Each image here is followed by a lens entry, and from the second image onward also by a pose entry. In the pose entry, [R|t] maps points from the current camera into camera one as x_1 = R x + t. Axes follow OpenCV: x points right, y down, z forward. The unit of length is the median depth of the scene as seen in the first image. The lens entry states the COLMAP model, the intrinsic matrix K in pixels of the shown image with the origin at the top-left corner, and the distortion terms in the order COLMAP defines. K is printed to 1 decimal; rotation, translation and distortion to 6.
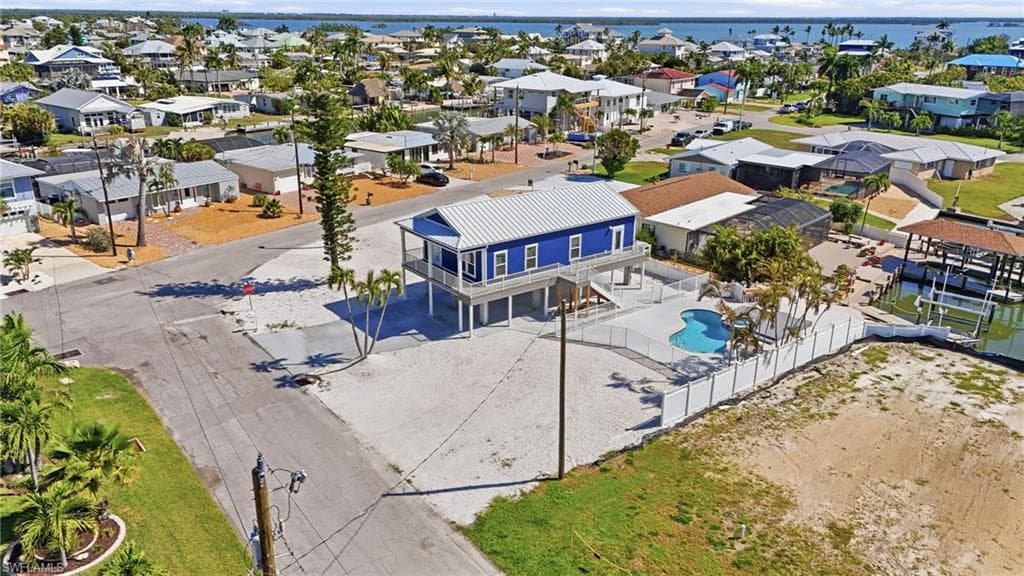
lens RADIAL K [[751.1, 0, 512.0], [0, 751.1, 288.0], [0, 0, 1]] dist [-0.001320, -0.001090]
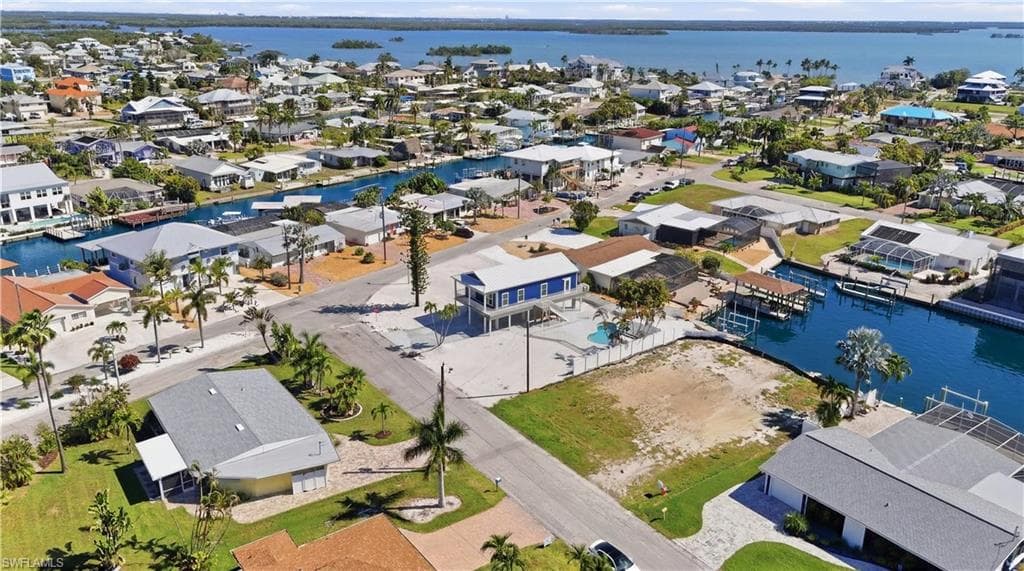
lens RADIAL K [[744.9, 0, 512.0], [0, 744.9, 285.5], [0, 0, 1]] dist [0.004590, 0.000774]
pose [[0.999881, 0.006255, -0.014120, 0.024229], [-0.006339, 0.999962, -0.005909, -0.044250], [0.014083, 0.005998, 0.999883, -0.766490]]
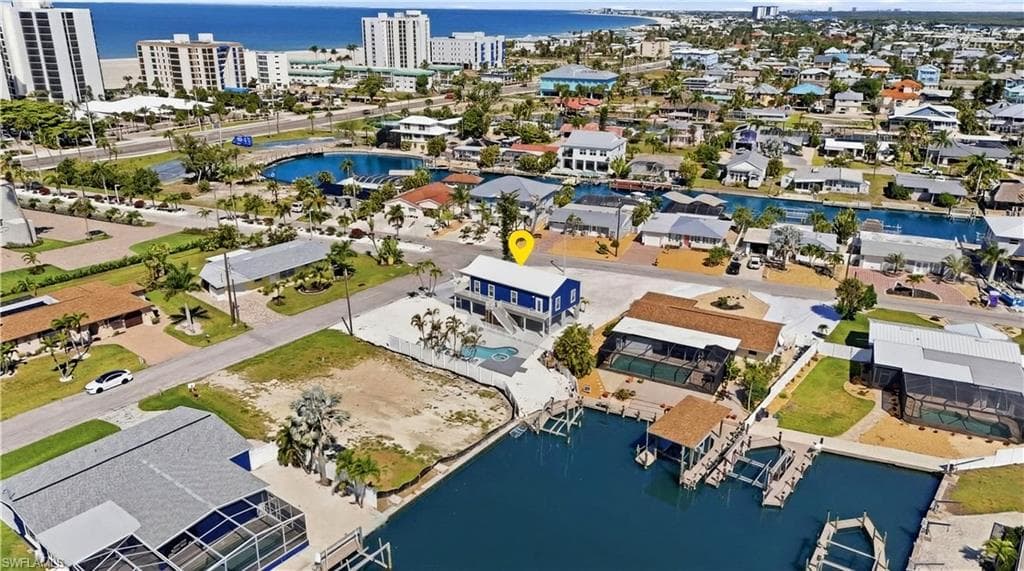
lens RADIAL K [[744.9, 0, 512.0], [0, 744.9, 285.5], [0, 0, 1]] dist [0.004590, 0.000774]
pose [[0.249126, 0.320809, -0.913793, 1.518173], [-0.328384, 0.915628, 0.231926, -0.436326], [0.911098, 0.242296, 0.333455, 0.284579]]
